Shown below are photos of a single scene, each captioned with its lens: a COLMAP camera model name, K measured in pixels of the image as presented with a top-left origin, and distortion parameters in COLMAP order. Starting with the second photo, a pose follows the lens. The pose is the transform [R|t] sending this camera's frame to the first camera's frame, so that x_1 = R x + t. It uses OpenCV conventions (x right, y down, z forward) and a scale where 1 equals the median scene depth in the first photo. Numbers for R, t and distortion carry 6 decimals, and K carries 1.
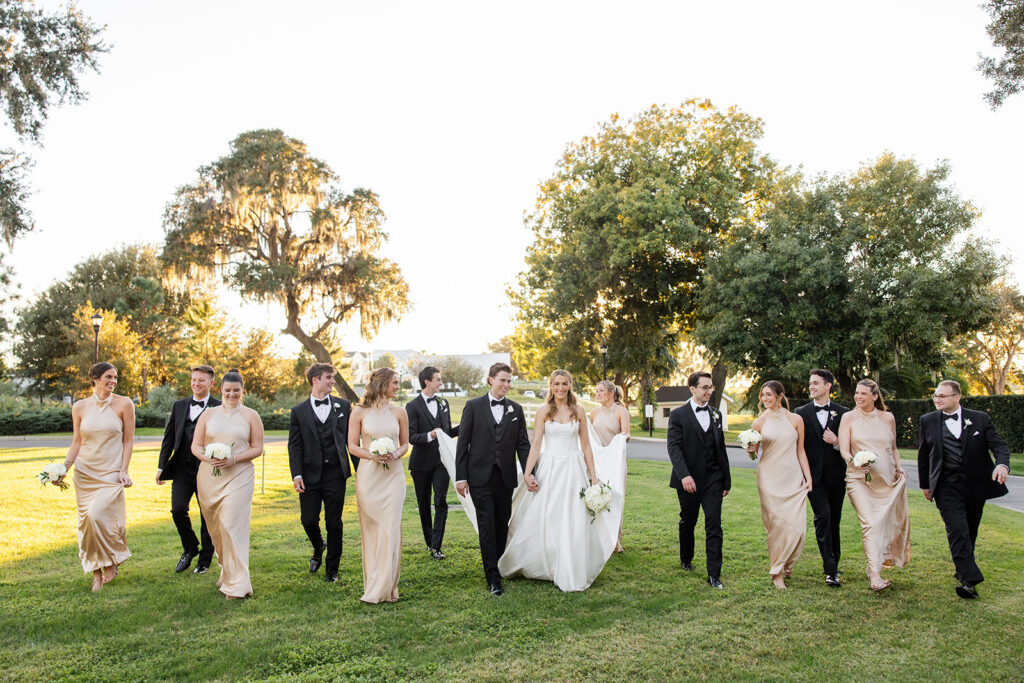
lens RADIAL K [[890.2, 0, 512.0], [0, 890.2, 341.5], [0, 0, 1]] dist [0.008589, 0.000552]
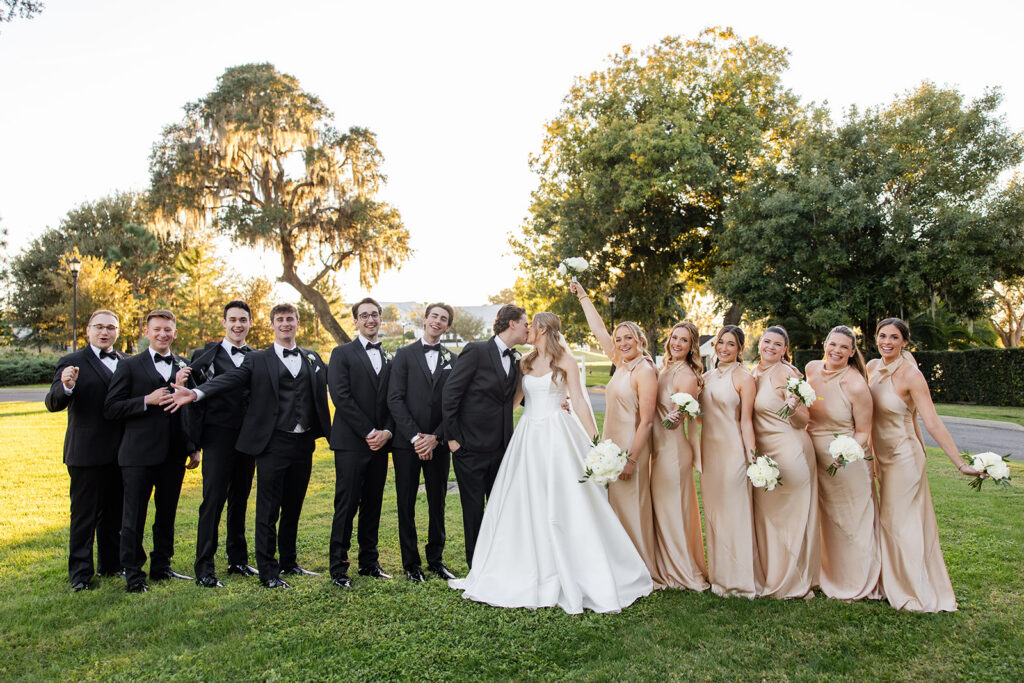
lens RADIAL K [[806.9, 0, 512.0], [0, 806.9, 341.5], [0, 0, 1]] dist [0.057838, 0.003021]
pose [[0.999983, 0.001508, 0.005654, -0.009798], [-0.001813, 0.998518, 0.054397, 0.008144], [-0.005564, -0.054407, 0.998503, 0.124997]]
